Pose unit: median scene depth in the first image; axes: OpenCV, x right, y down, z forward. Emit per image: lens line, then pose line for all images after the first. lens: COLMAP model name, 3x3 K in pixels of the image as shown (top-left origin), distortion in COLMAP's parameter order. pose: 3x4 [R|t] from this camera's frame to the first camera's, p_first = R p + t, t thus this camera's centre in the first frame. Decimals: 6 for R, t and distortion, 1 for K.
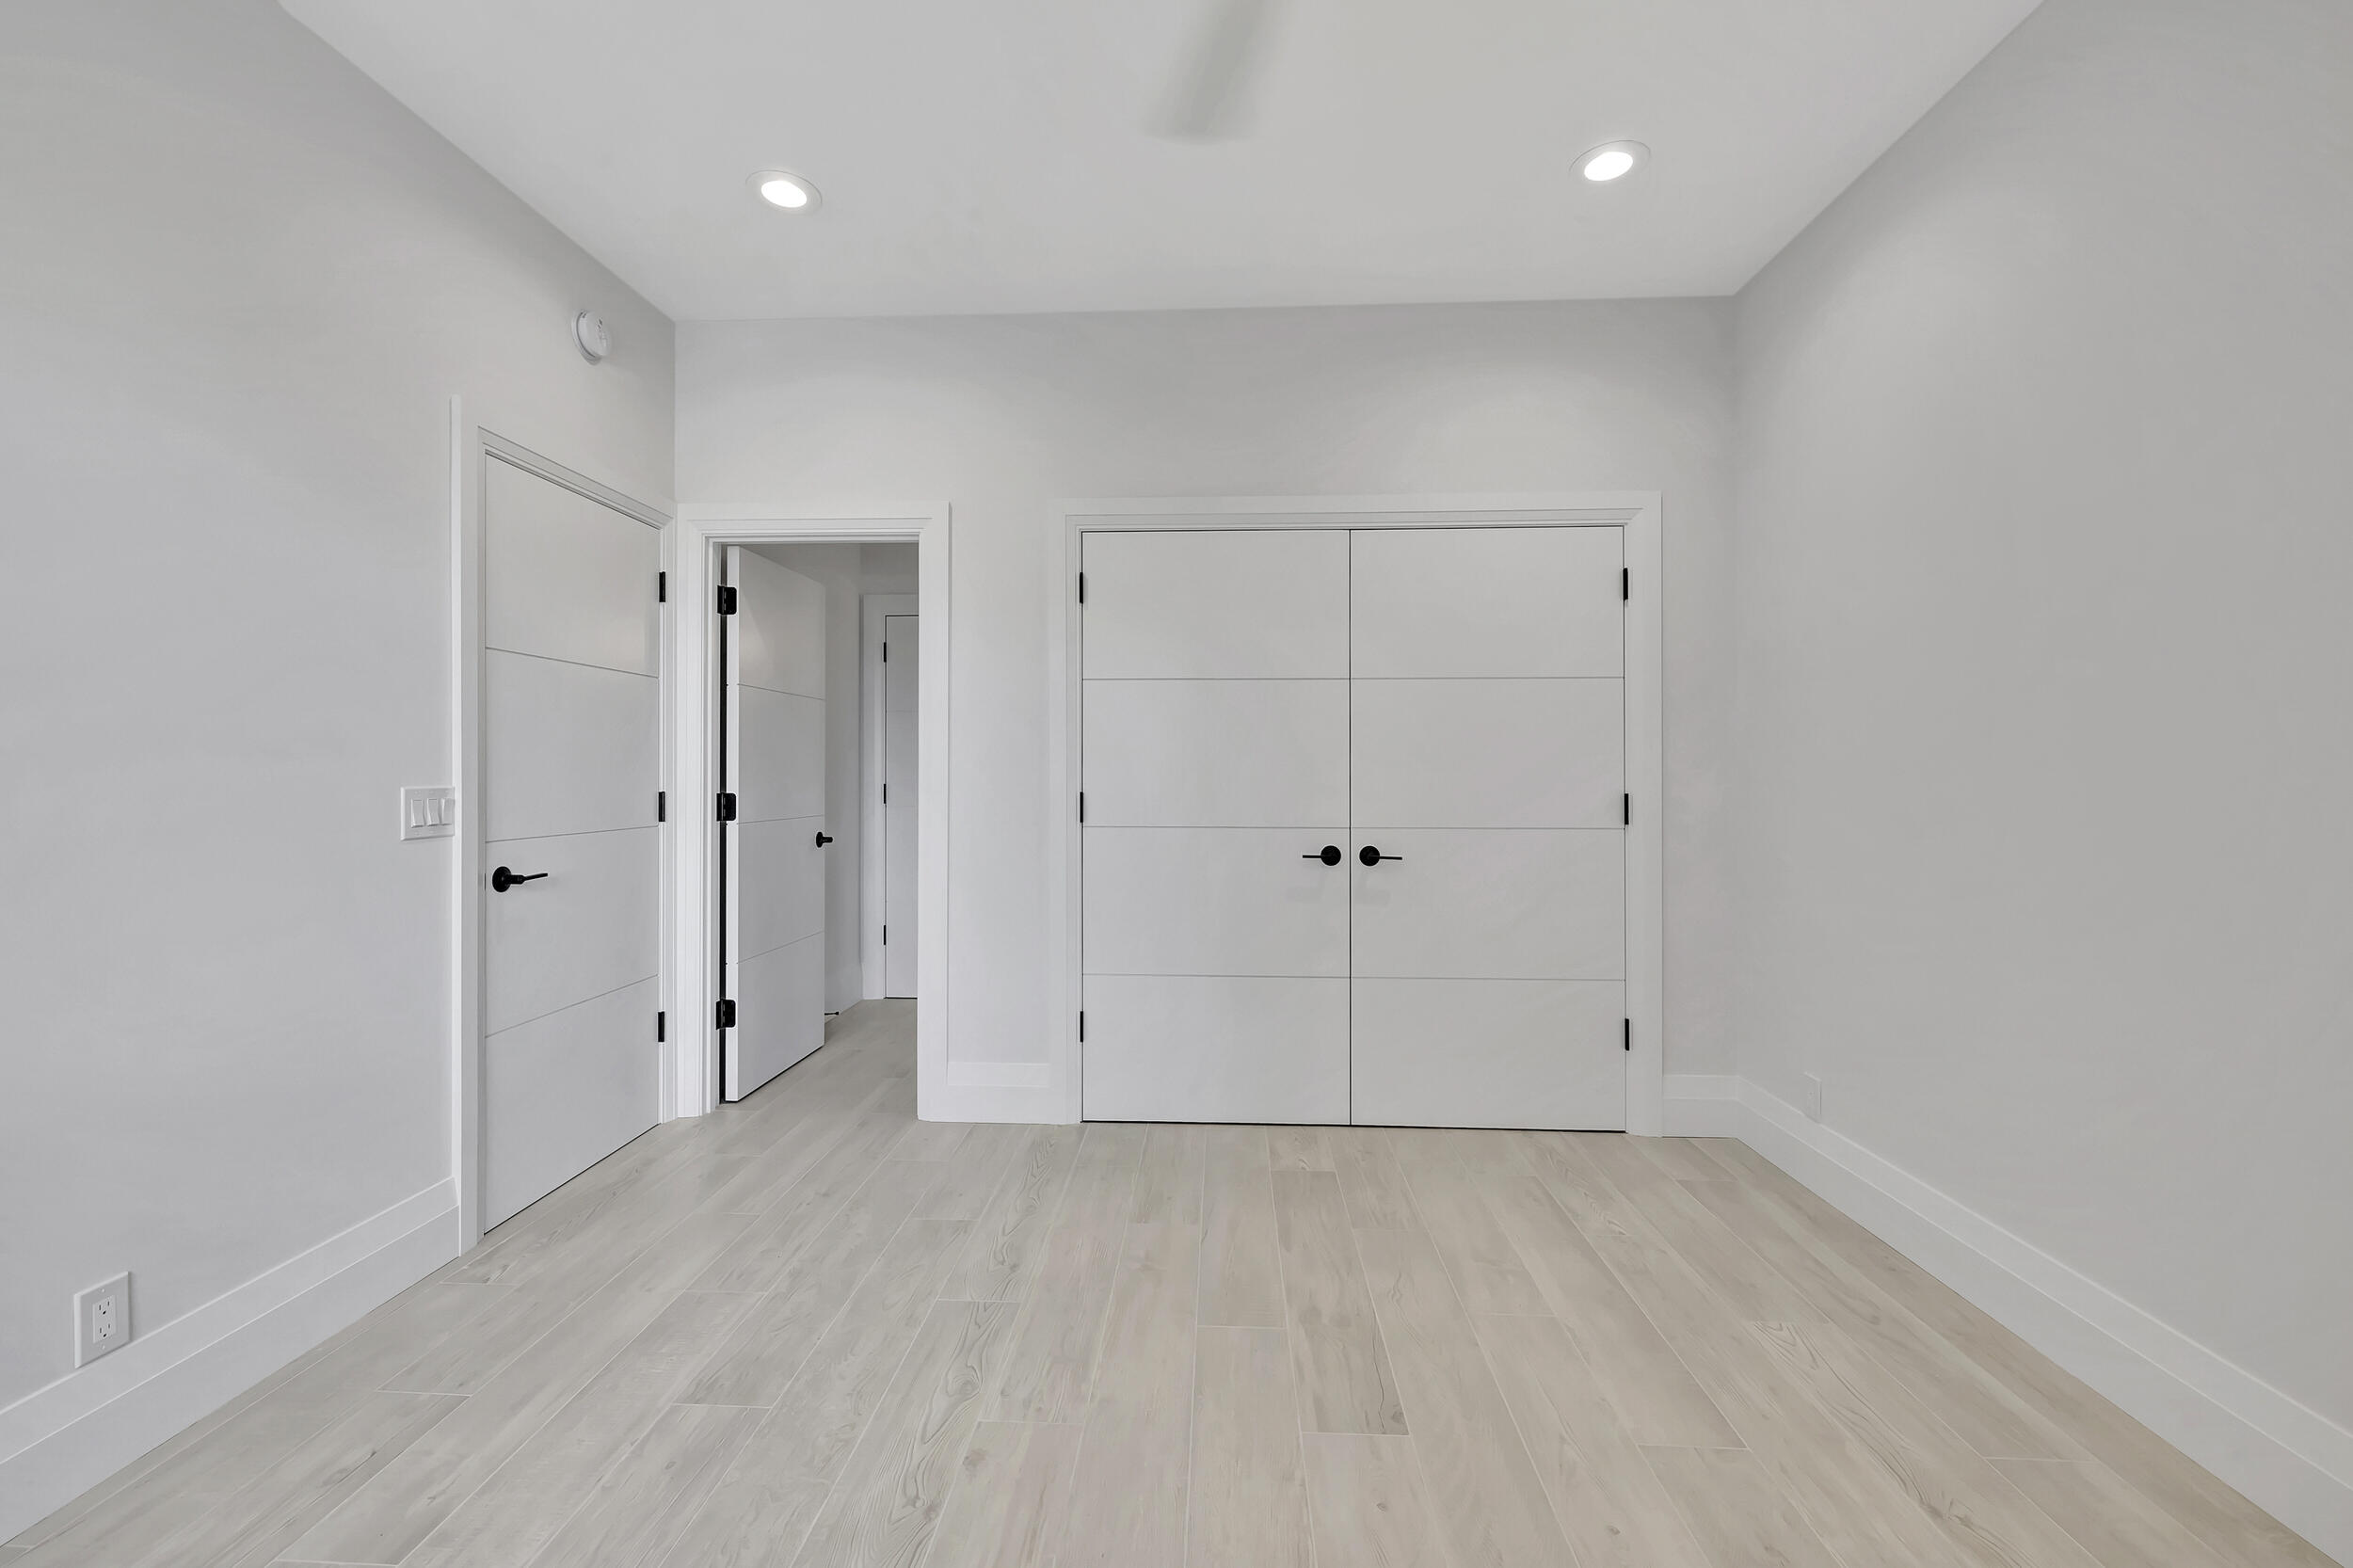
lens RADIAL K [[989.5, 0, 1169.5], [0, 989.5, 784.7], [0, 0, 1]] dist [0.002973, -0.000016]
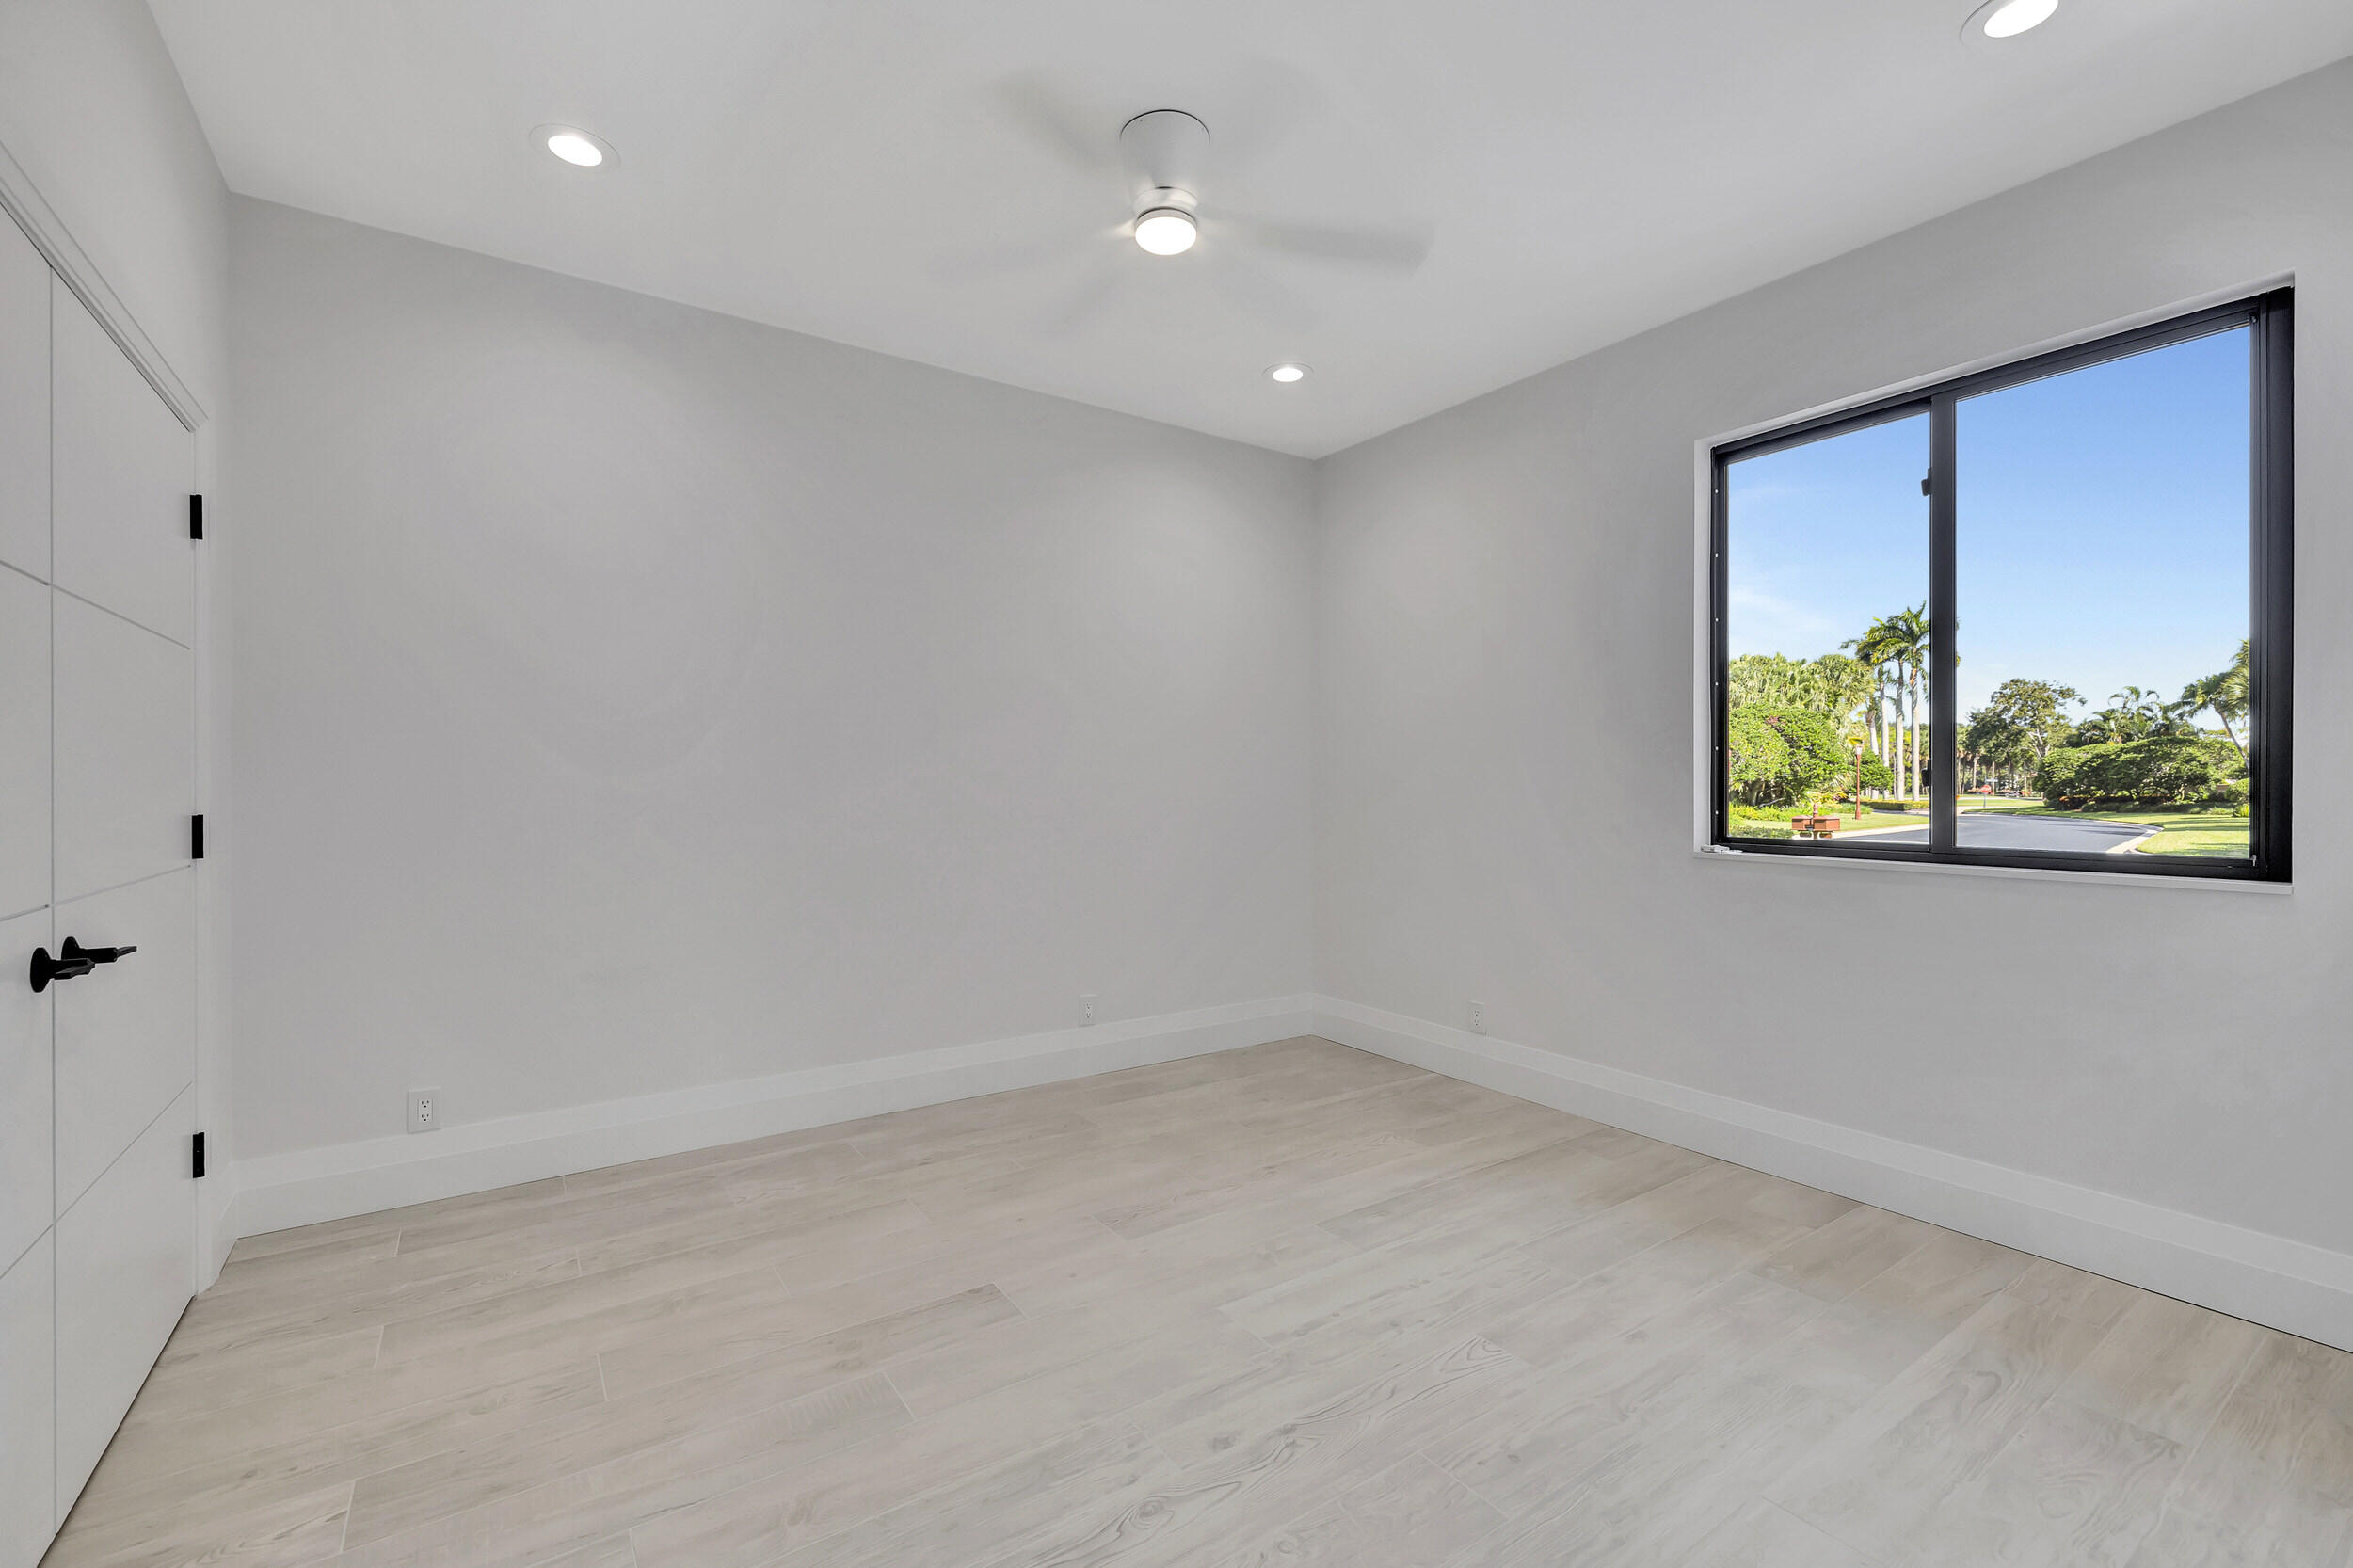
lens RADIAL K [[989.5, 0, 1169.5], [0, 989.5, 784.7], [0, 0, 1]] dist [0.002973, -0.000016]
pose [[-0.609326, -0.003263, 0.792913, -0.867067], [0.008226, 0.999912, 0.010436, -0.022474], [-0.792877, 0.012881, -0.609245, 1.463727]]
